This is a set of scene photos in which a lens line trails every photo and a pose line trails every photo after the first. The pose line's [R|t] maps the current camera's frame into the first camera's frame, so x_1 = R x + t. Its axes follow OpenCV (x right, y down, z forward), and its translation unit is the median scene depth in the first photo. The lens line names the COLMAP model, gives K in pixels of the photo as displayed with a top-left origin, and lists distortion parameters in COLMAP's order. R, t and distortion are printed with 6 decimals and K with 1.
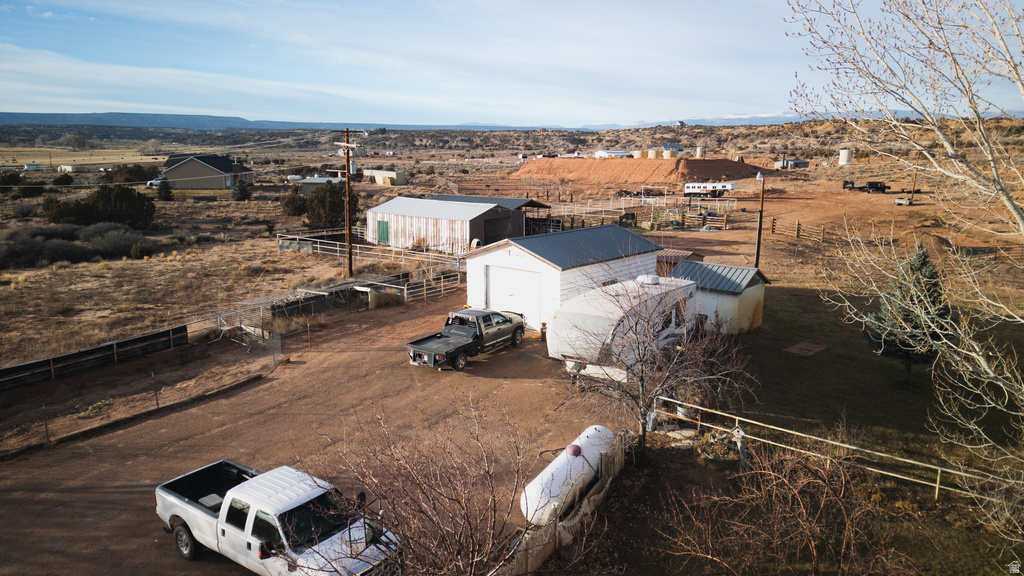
lens RADIAL K [[697.1, 0, 512.0], [0, 697.1, 288.0], [0, 0, 1]] dist [0.101016, -0.082486]
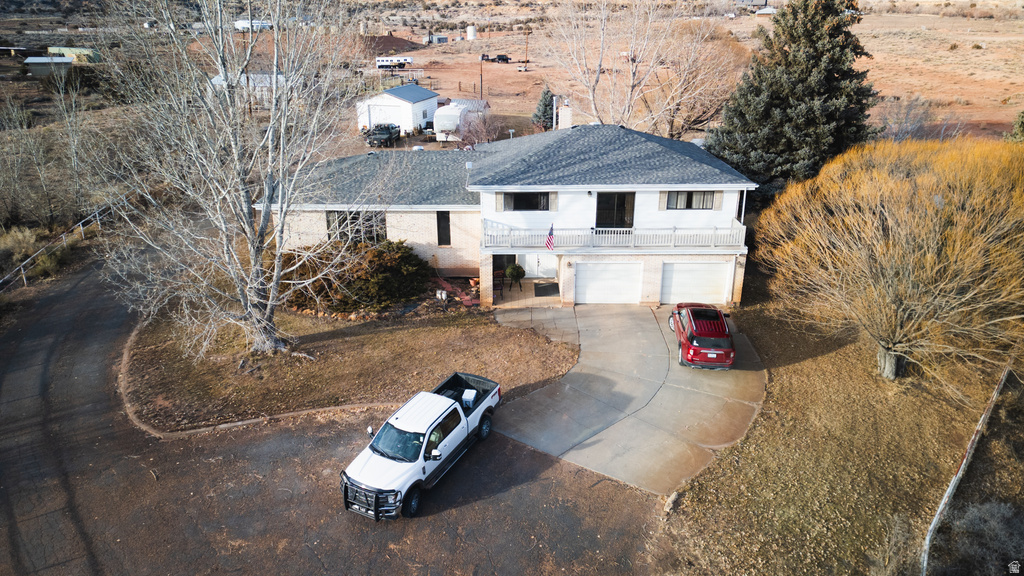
lens RADIAL K [[697.1, 0, 512.0], [0, 697.1, 288.0], [0, 0, 1]] dist [0.101016, -0.082486]
pose [[0.874788, -0.172107, 0.452907, -0.190188], [0.092615, 0.976945, 0.192358, 0.037284], [-0.475571, -0.126326, 0.870559, -0.293513]]
